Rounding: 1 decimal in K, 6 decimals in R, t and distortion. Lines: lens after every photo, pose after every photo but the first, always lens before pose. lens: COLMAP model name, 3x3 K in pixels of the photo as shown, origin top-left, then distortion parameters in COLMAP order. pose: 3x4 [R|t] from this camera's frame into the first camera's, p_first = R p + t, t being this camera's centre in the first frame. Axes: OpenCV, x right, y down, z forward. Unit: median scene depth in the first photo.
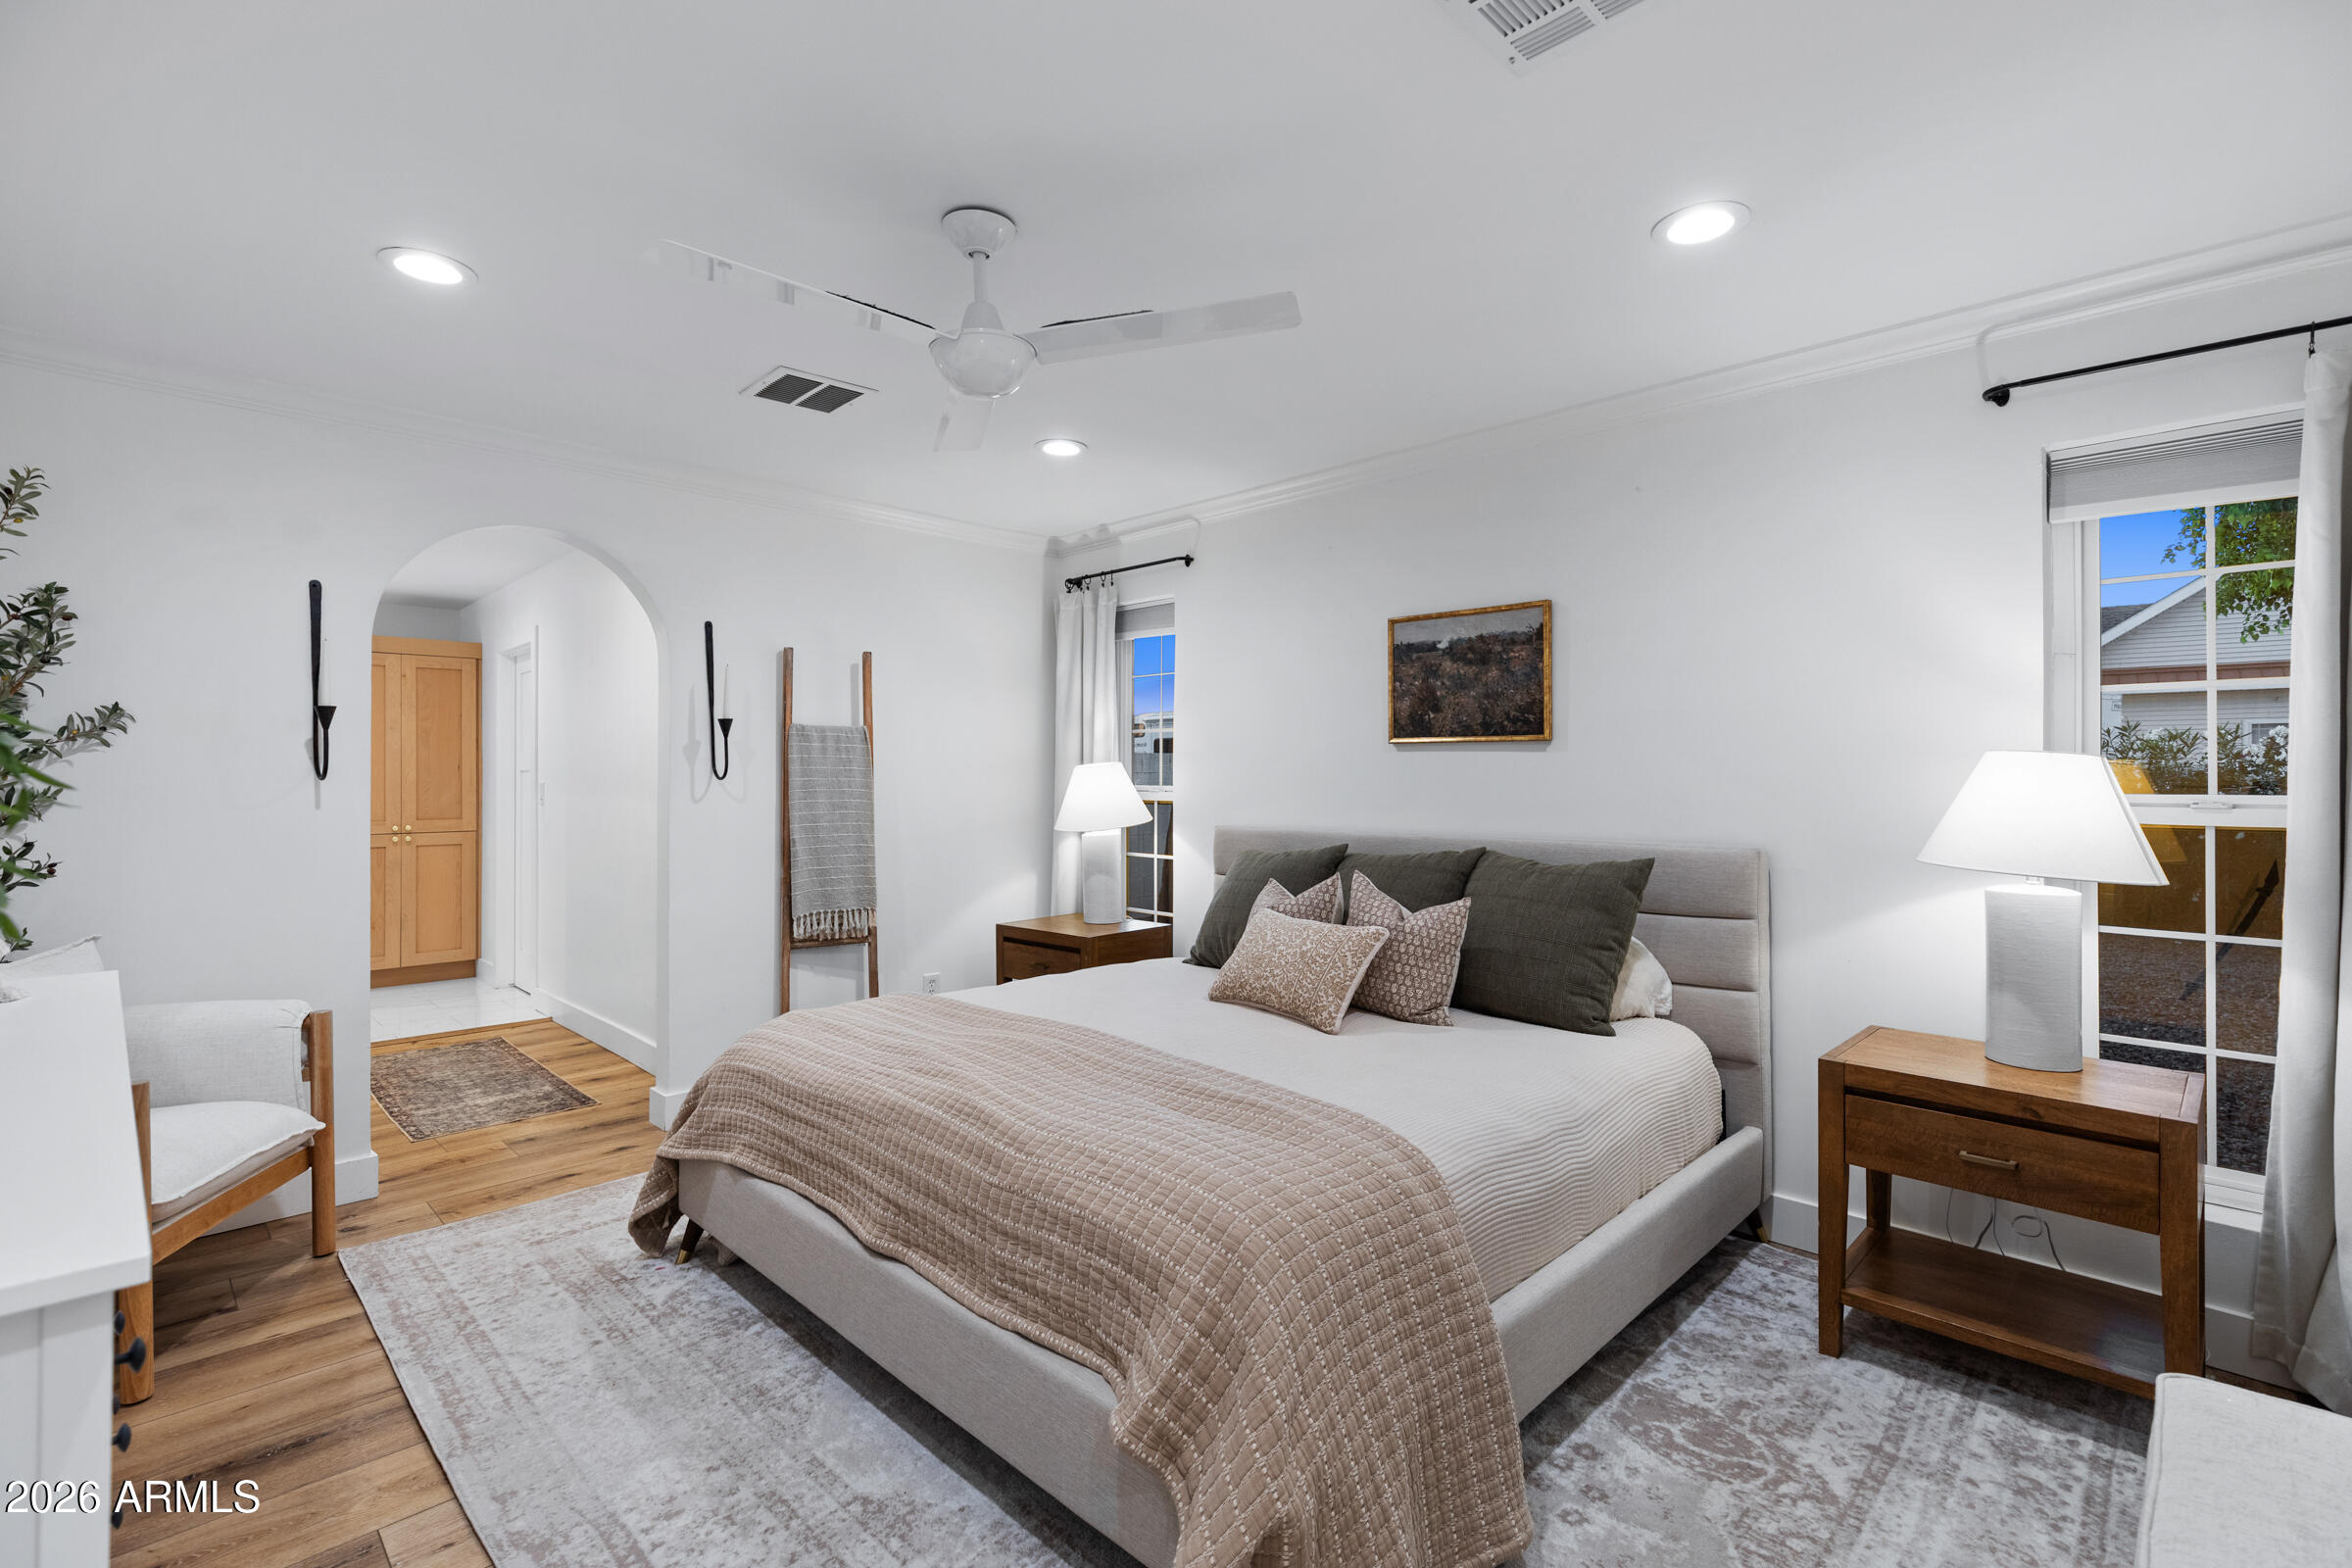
lens RADIAL K [[1073.8, 0, 1161.6], [0, 1073.8, 776.6], [0, 0, 1]] dist [0.001486, 0.001371]
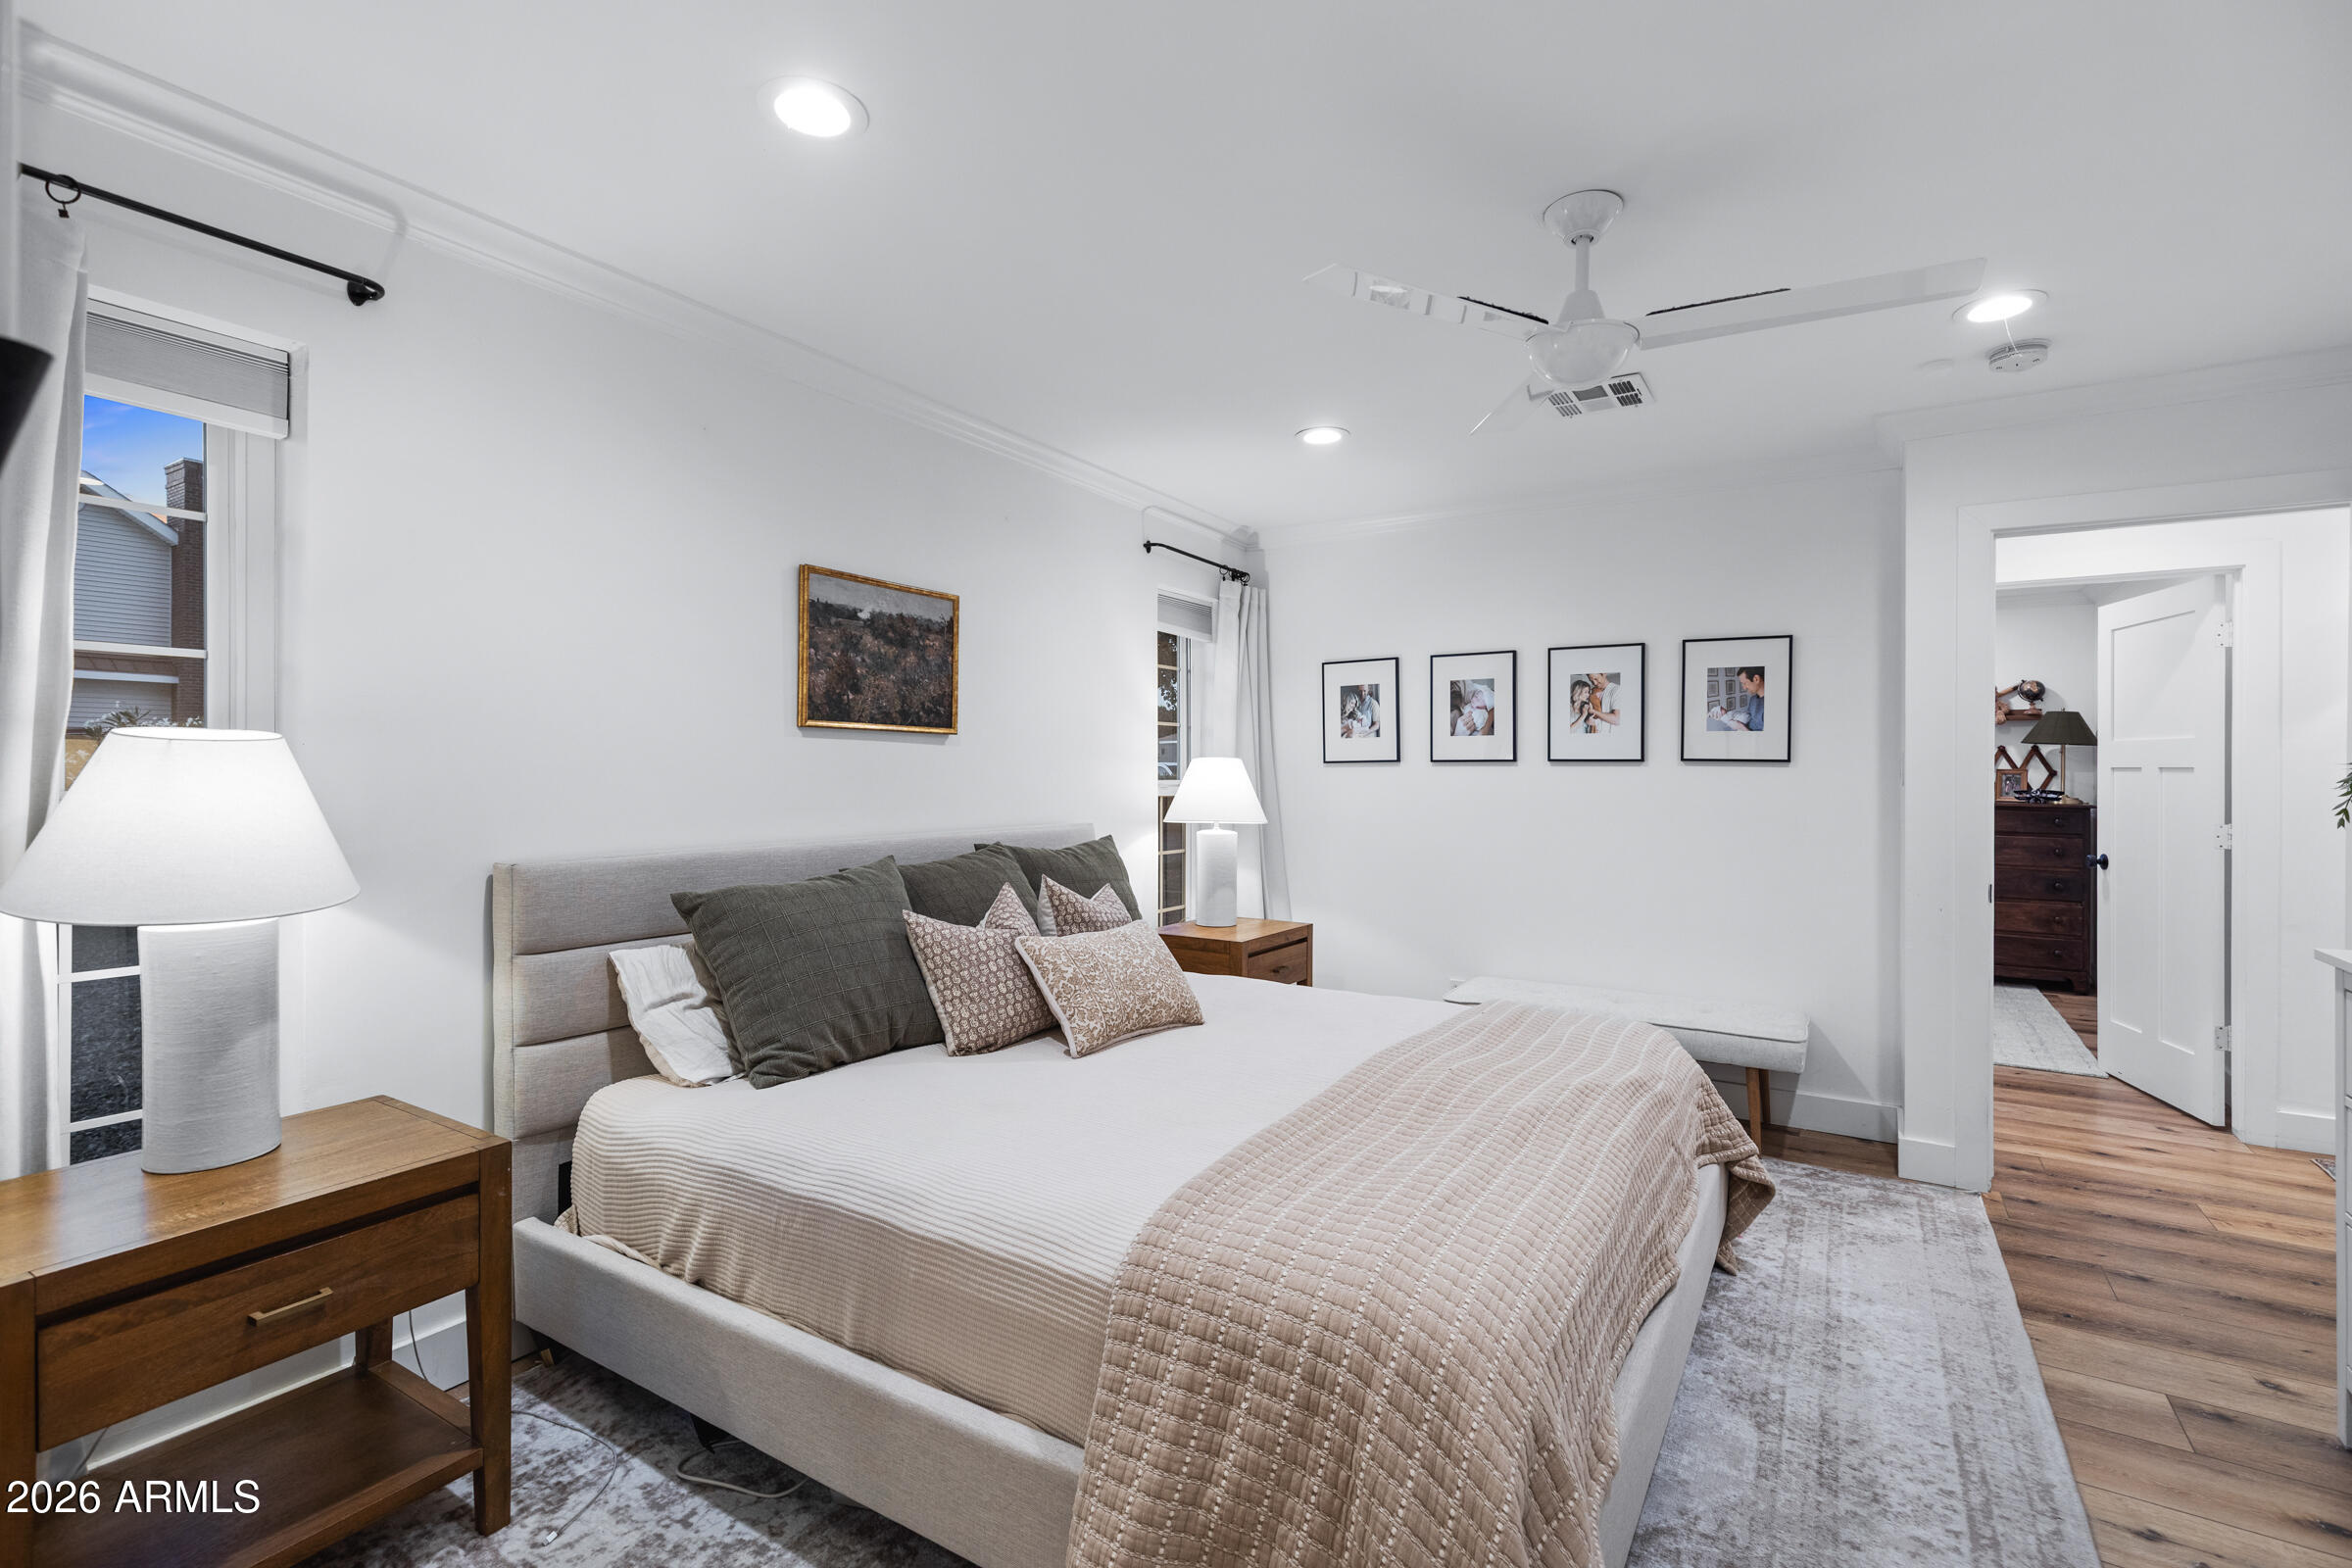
lens RADIAL K [[1073.8, 0, 1171.0], [0, 1073.8, 777.2], [0, 0, 1]] dist [0.001486, 0.001371]
pose [[-0.227082, -0.011602, 0.973807, -0.656696], [-0.010128, 0.999903, 0.009551, -0.004517], [-0.973823, -0.007694, -0.227177, 0.999766]]
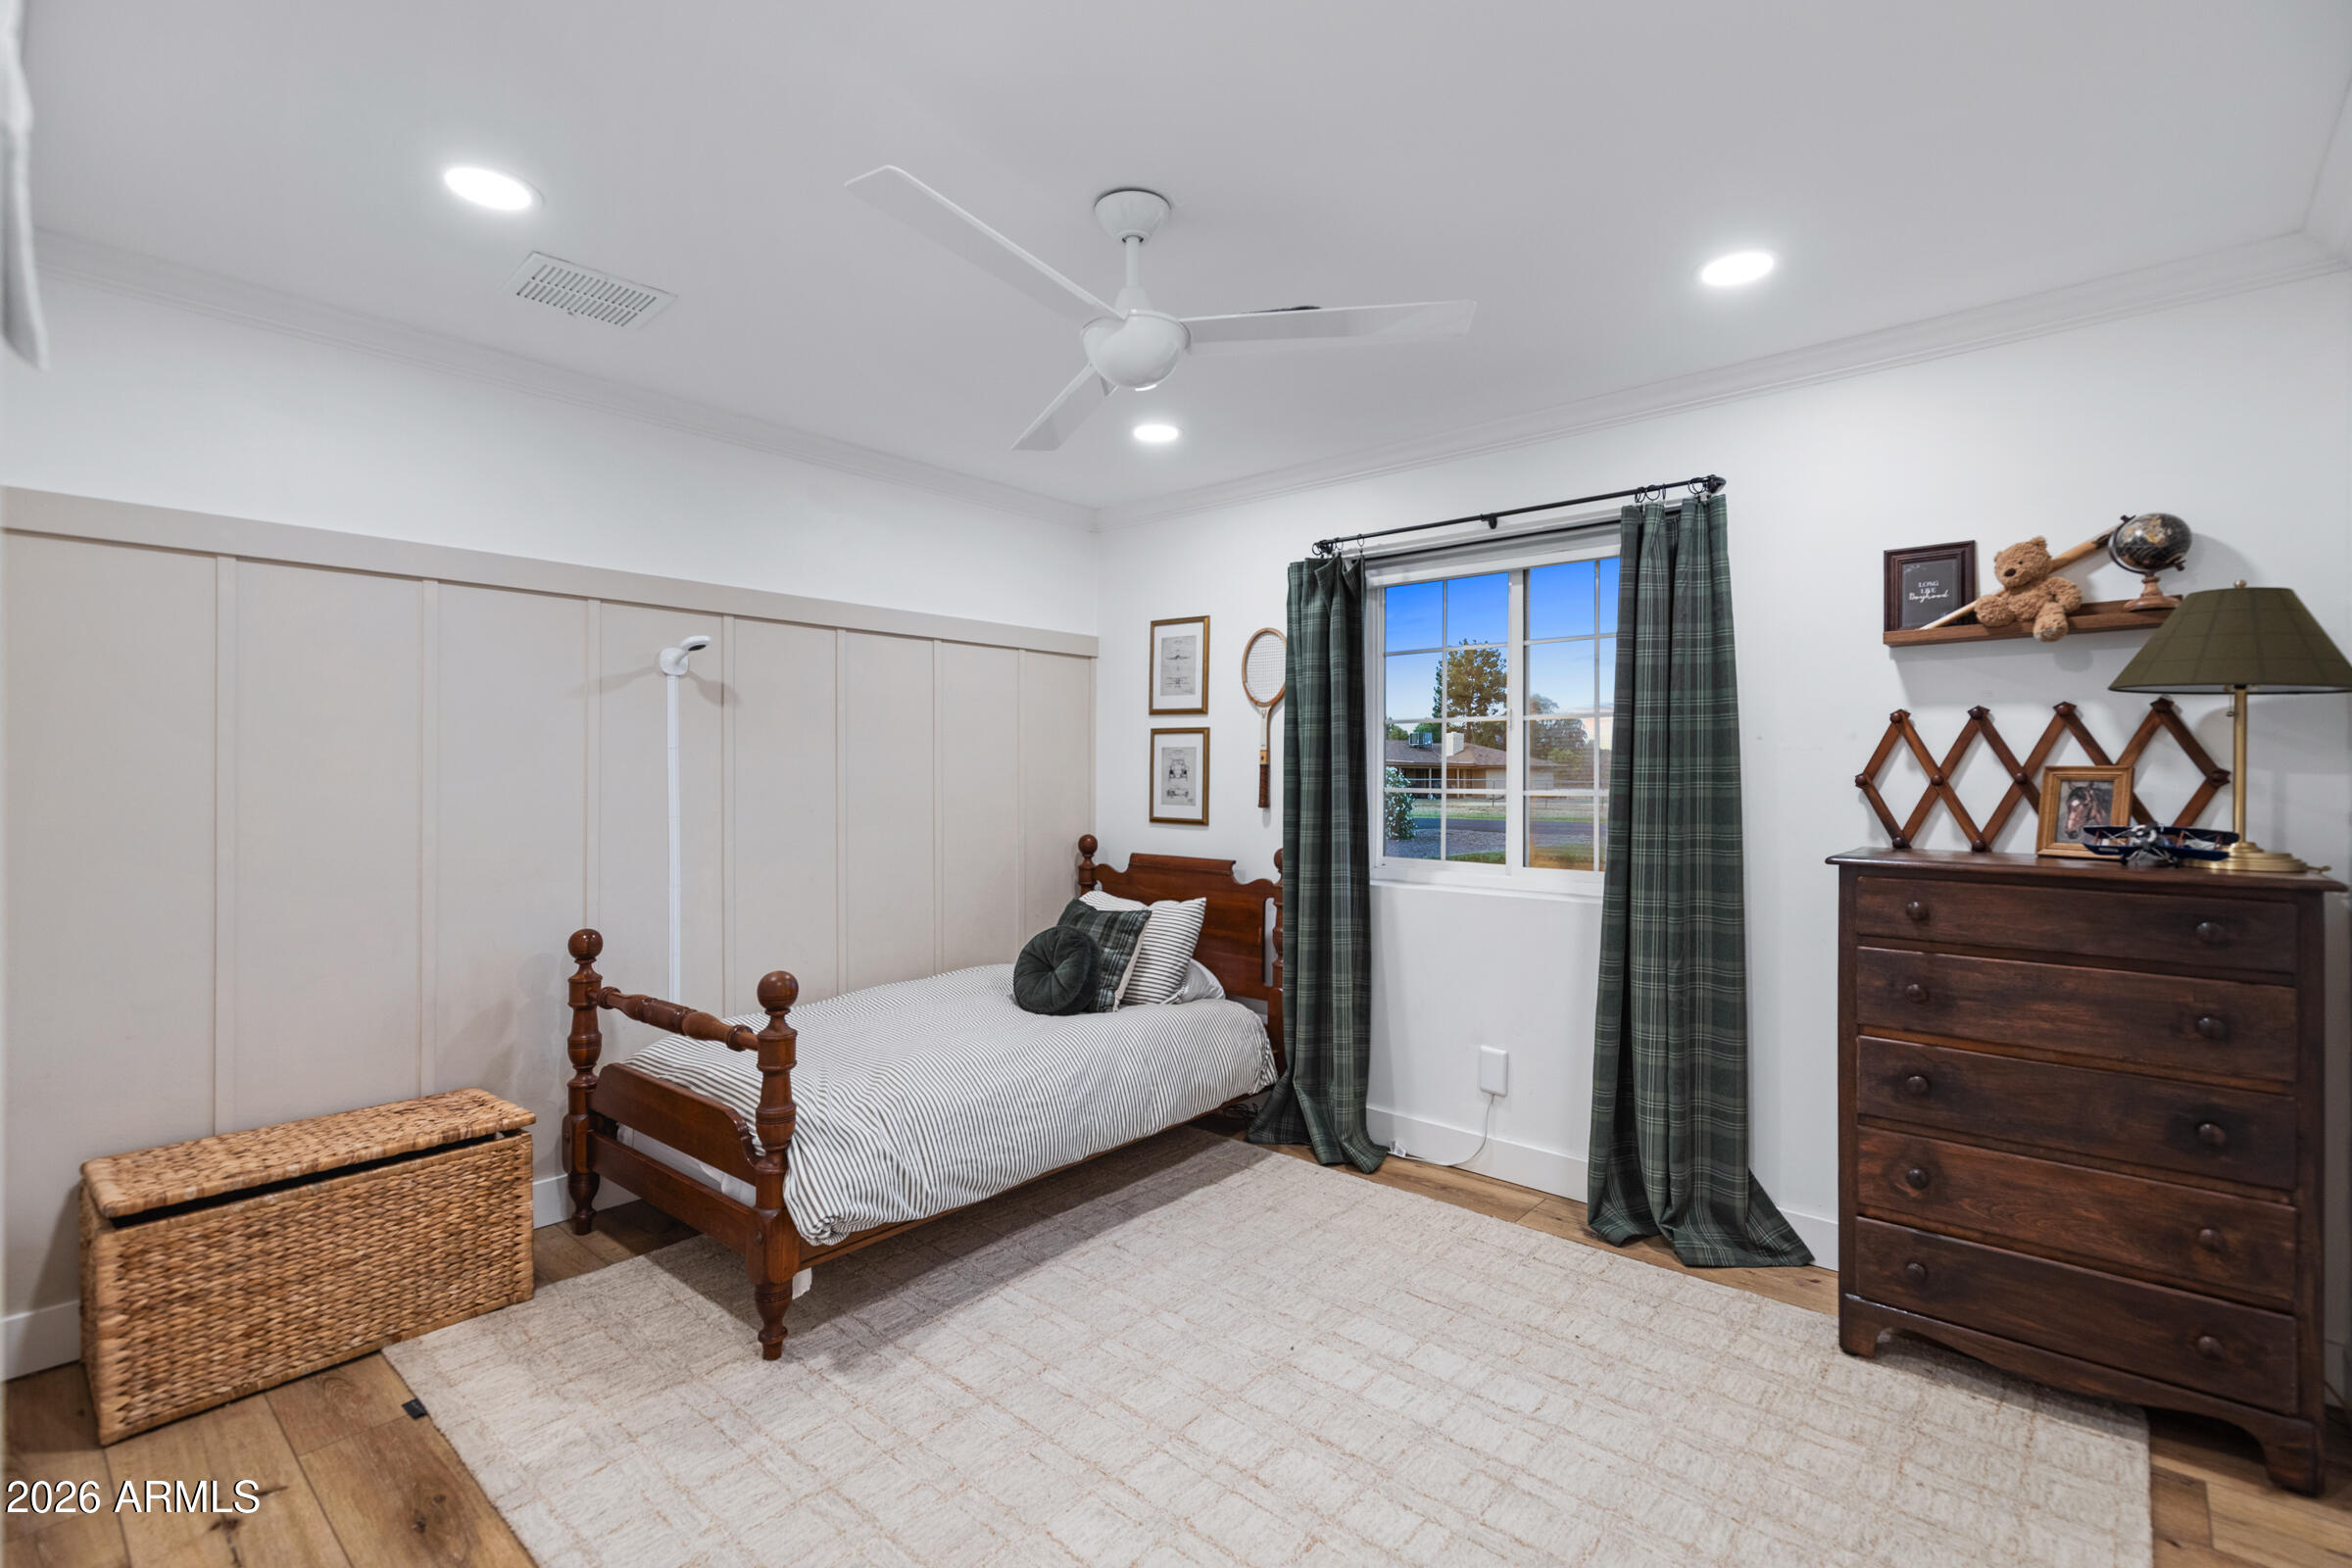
lens RADIAL K [[1073.8, 0, 1164.4], [0, 1073.8, 783.0], [0, 0, 1]] dist [0.001486, 0.001371]
pose [[-0.061082, -0.014647, 0.998025, -0.394128], [-0.005641, 0.999881, 0.014329, -0.006713], [-0.998117, -0.004755, -0.061157, 0.621392]]
